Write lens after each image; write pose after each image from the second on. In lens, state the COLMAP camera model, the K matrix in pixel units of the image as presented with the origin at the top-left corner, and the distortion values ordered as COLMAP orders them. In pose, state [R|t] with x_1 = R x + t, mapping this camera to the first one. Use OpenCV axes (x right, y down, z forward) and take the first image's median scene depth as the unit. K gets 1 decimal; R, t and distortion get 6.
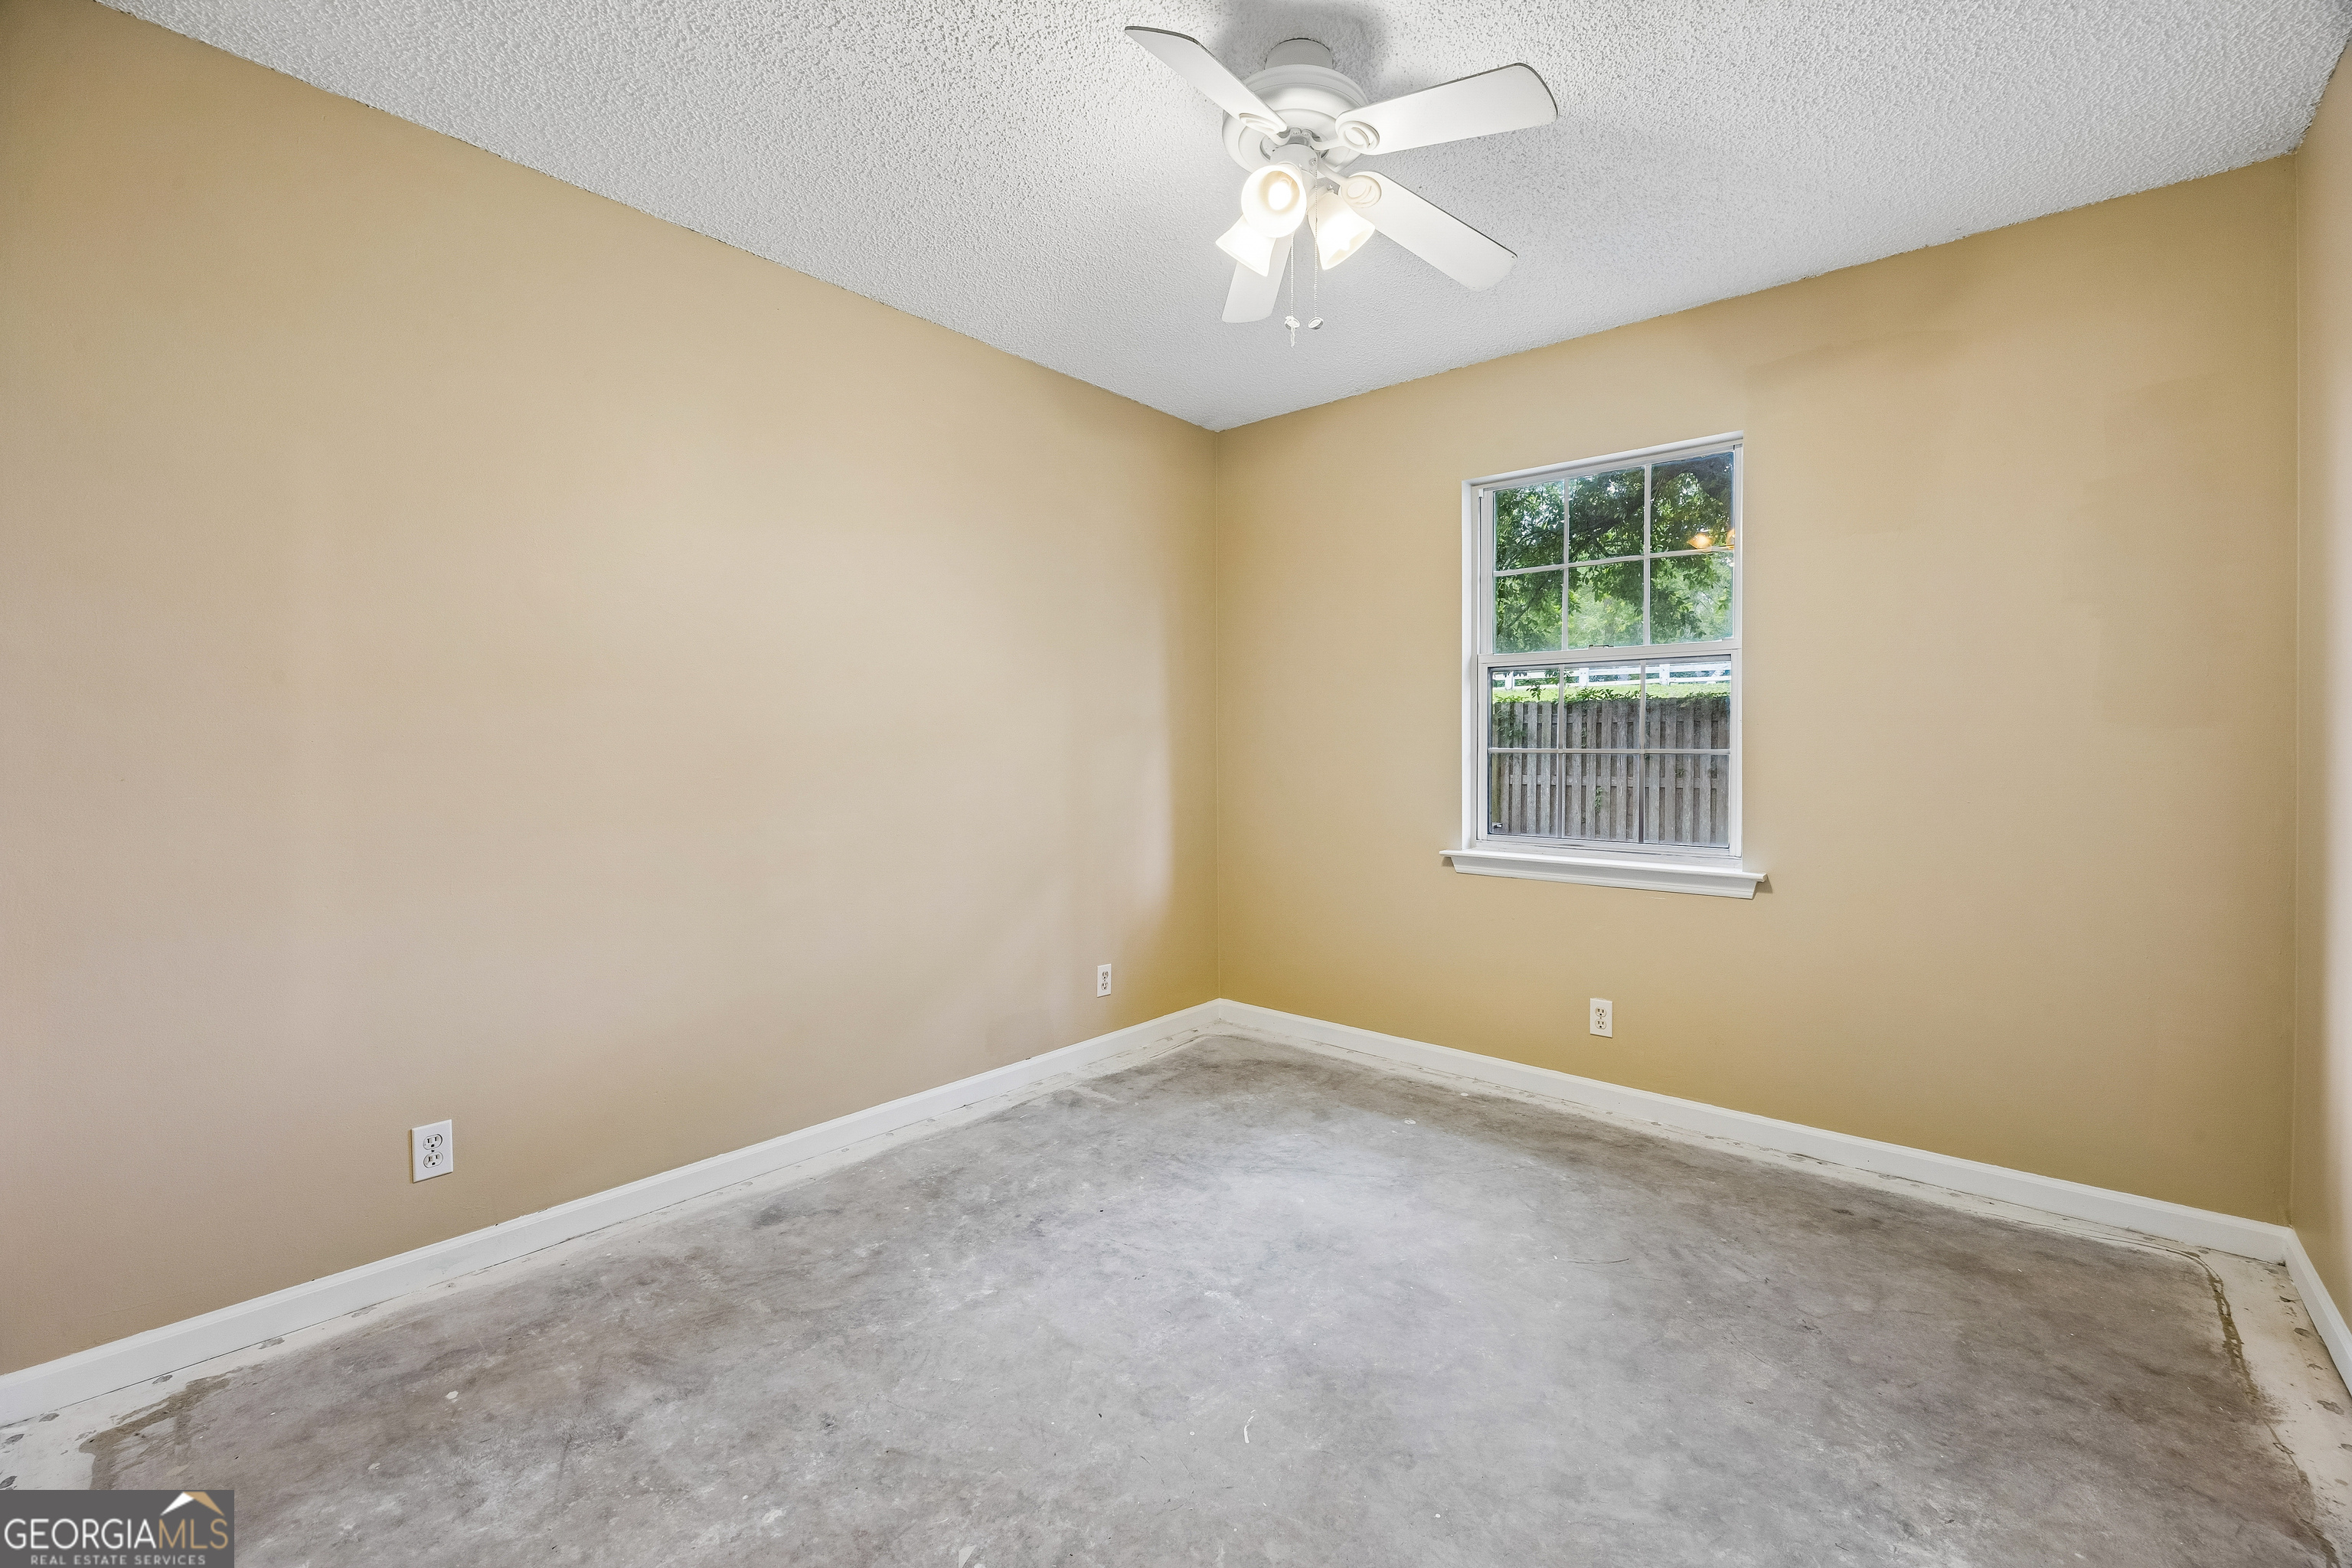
lens RADIAL K [[980.0, 0, 1177.4], [0, 980.0, 775.7], [0, 0, 1]] dist [-0.010643, 0.000372]
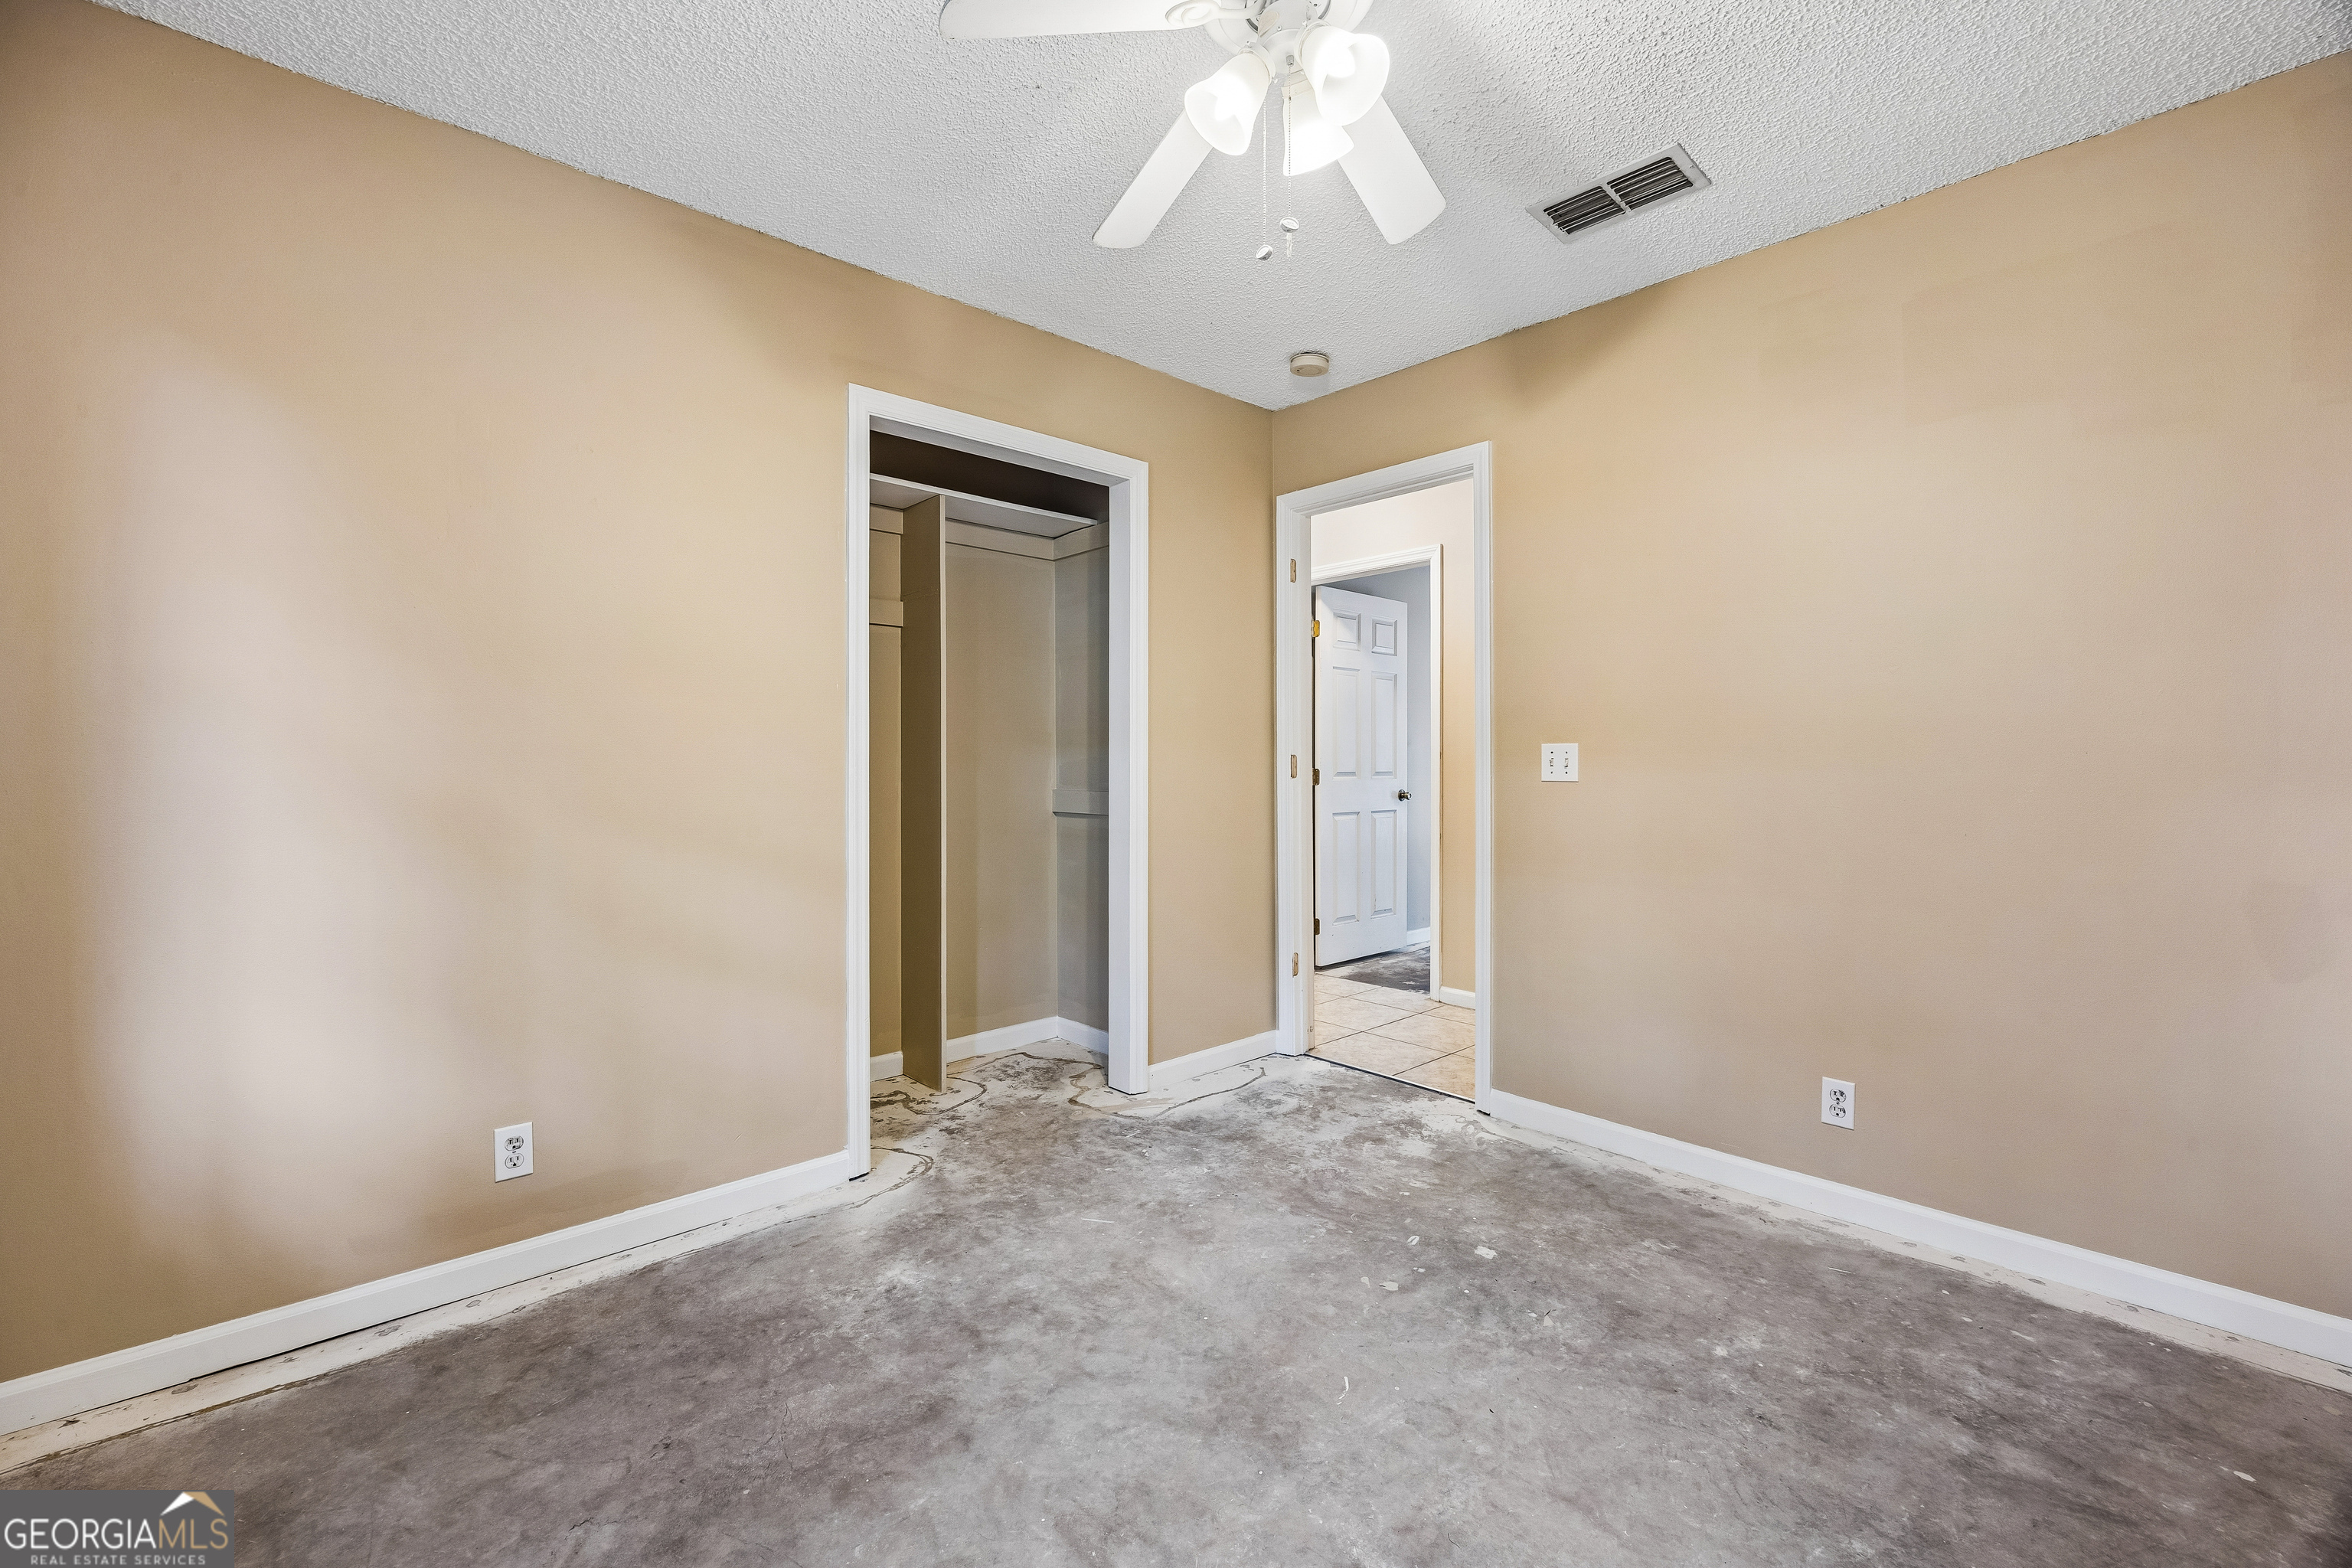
lens RADIAL K [[980.0, 0, 1175.5], [0, 980.0, 772.8], [0, 0, 1]] dist [-0.010643, 0.000372]
pose [[-0.993253, 0.001709, 0.115953, 0.126901], [0.006292, 0.999213, 0.039168, -0.049523], [-0.115794, 0.039633, -0.992482, 1.983306]]
